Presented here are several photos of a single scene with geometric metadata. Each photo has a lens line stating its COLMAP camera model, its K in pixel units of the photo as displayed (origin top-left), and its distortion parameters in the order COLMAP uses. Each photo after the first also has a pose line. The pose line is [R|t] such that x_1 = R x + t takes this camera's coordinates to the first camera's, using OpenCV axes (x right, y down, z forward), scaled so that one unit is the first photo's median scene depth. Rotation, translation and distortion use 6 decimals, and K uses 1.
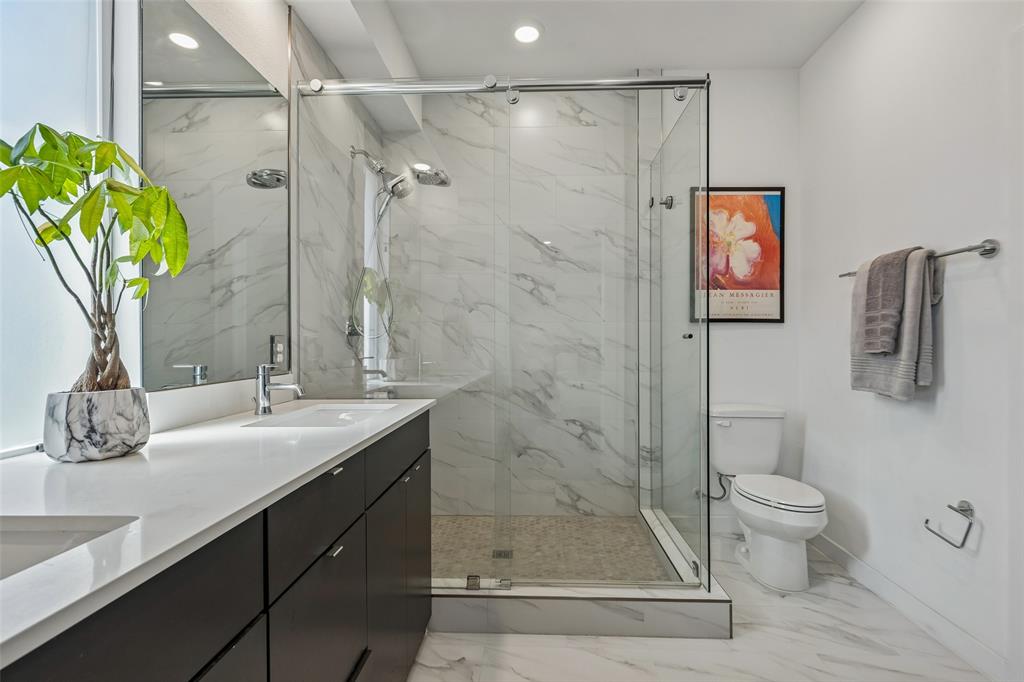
lens RADIAL K [[465.6, 0, 516.4], [0, 465.6, 342.2], [0, 0, 1]] dist [0.001495, 0.000051]
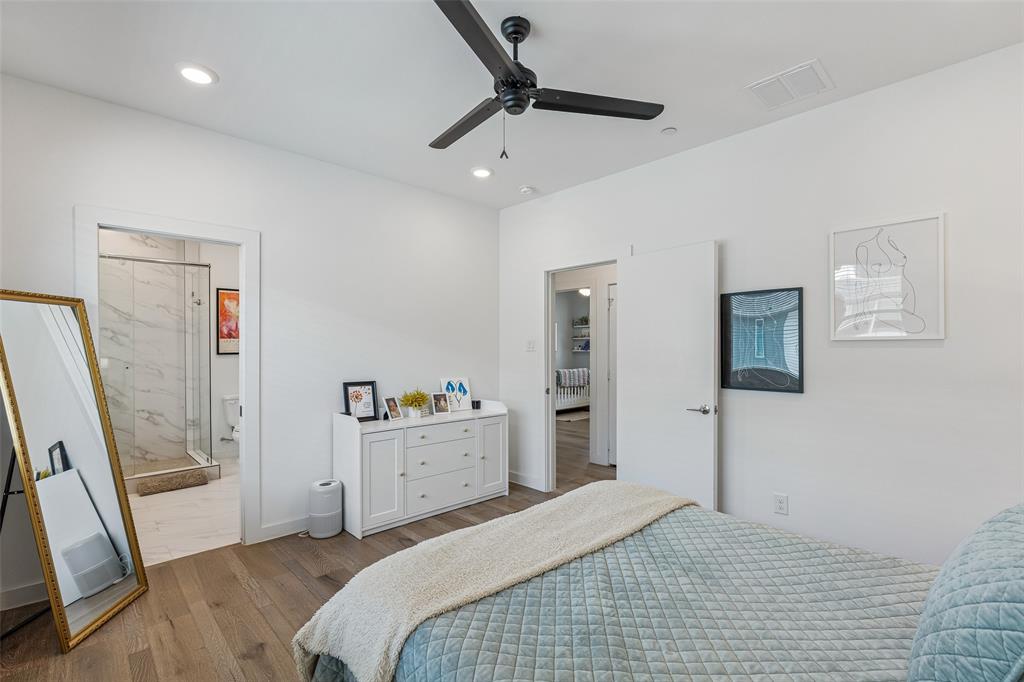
lens RADIAL K [[465.6, 0, 514.1], [0, 465.6, 343.9], [0, 0, 1]] dist [0.001495, 0.000051]
pose [[0.694368, -0.004382, 0.719607, -0.176271], [0.003726, 0.999990, 0.002493, -0.086784], [-0.719610, 0.000950, 0.694377, -1.285379]]
